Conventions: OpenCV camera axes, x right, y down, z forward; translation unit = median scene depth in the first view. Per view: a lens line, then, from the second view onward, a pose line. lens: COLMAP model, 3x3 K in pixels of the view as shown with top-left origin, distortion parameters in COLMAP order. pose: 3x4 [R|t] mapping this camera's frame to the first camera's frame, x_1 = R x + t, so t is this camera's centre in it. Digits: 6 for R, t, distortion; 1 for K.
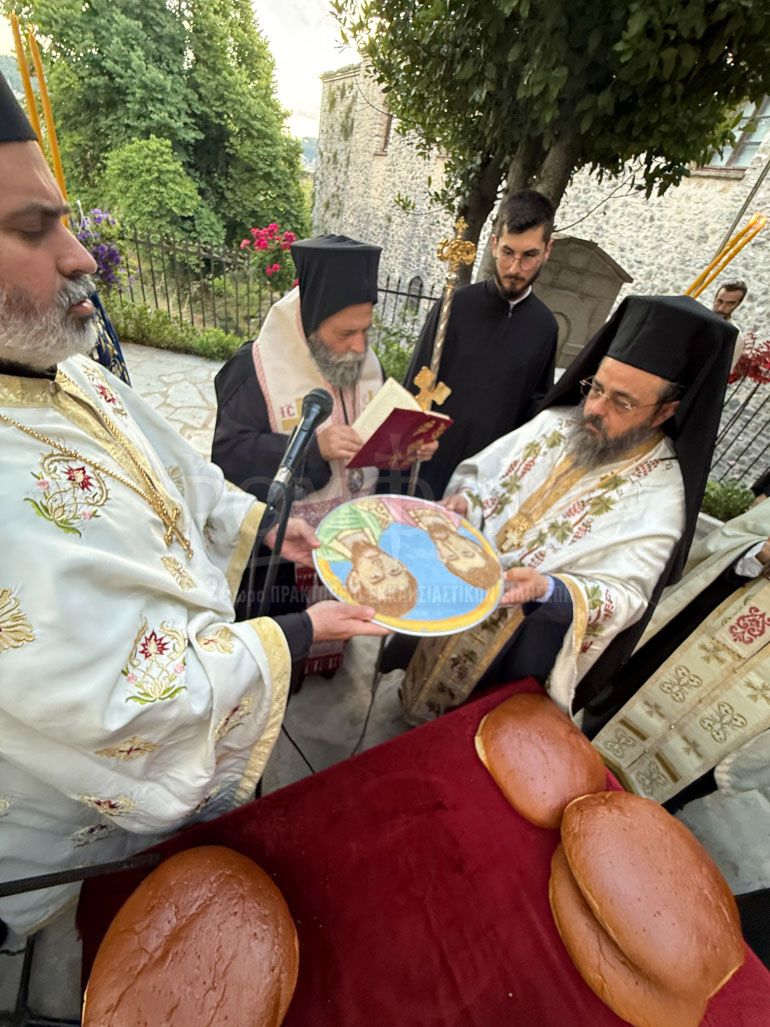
lens RADIAL K [[408.9, 0, 379.2], [0, 408.9, 513.9], [0, 0, 1]] dist [-0.001227, -0.000255]
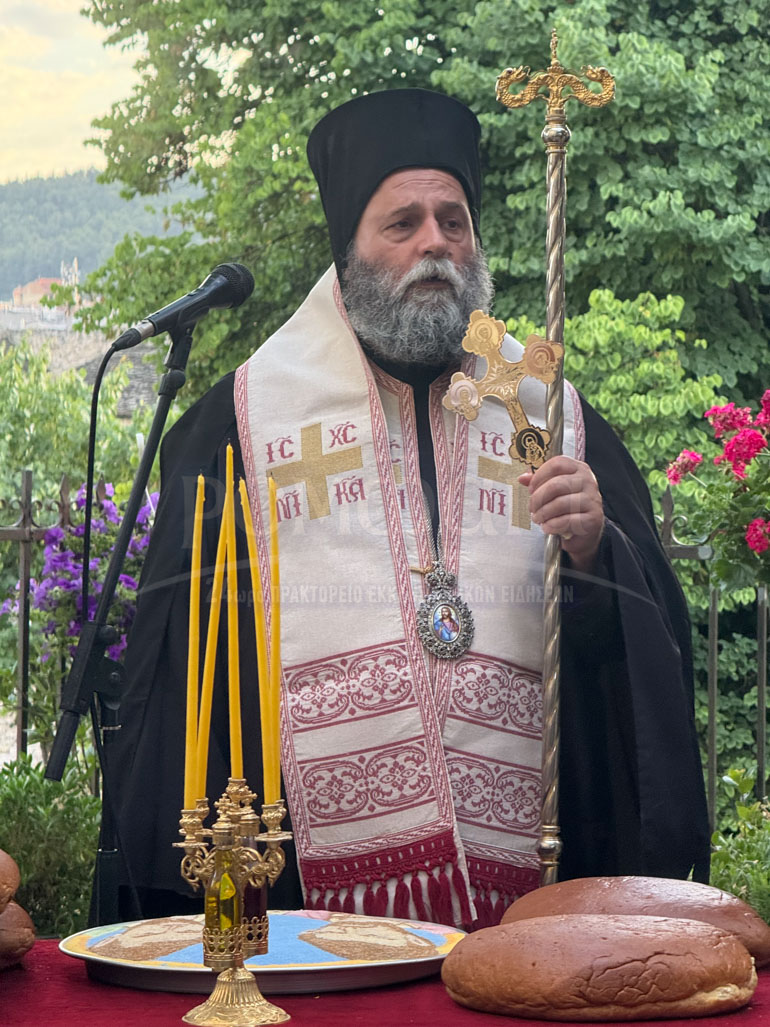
lens RADIAL K [[3822.4, 0, 390.1], [0, 3822.4, 514.9], [0, 0, 1]] dist [0.345612, 0.000000]
pose [[0.866316, -0.160714, -0.472935, 0.212726], [-0.172360, 0.792485, -0.585030, 0.254993], [0.468816, 0.588336, 0.658842, -0.200290]]
